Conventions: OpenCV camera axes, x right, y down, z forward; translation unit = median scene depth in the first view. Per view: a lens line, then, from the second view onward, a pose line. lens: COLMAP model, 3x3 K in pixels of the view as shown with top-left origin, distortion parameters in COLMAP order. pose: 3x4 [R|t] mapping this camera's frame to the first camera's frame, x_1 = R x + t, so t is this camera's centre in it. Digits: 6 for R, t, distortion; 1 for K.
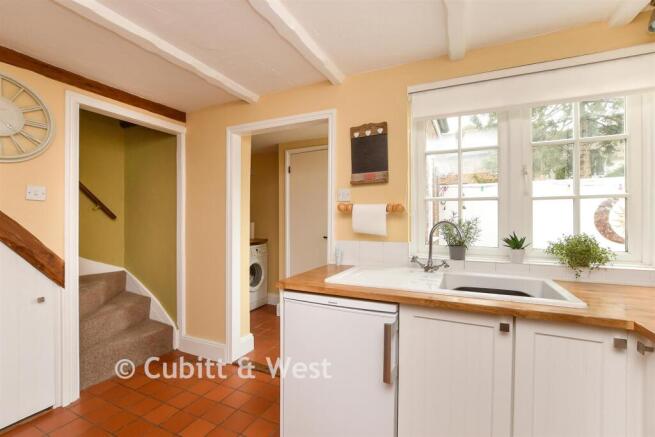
lens RADIAL K [[291.8, 0, 327.5], [0, 291.8, 218.5], [0, 0, 1]] dist [-0.024062, -0.000144]
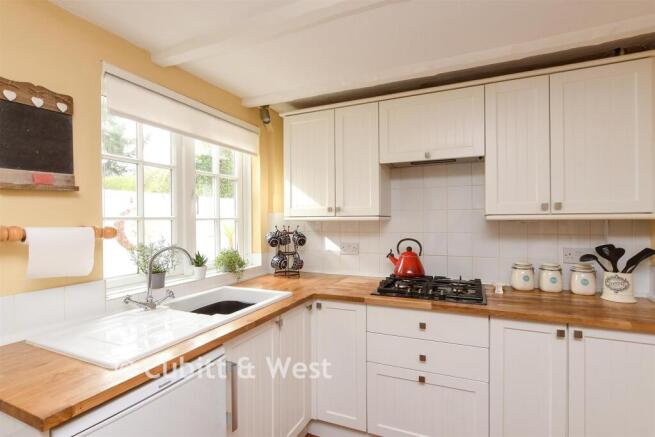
lens RADIAL K [[316.5, 0, 327.5], [0, 316.5, 218.5], [0, 0, 1]] dist [-0.000924, -0.000155]
pose [[-0.018485, 0.003388, 0.999823, -0.512871], [0.004127, 0.999986, -0.003312, -0.063336], [-0.999821, 0.004065, -0.018499, 0.464675]]
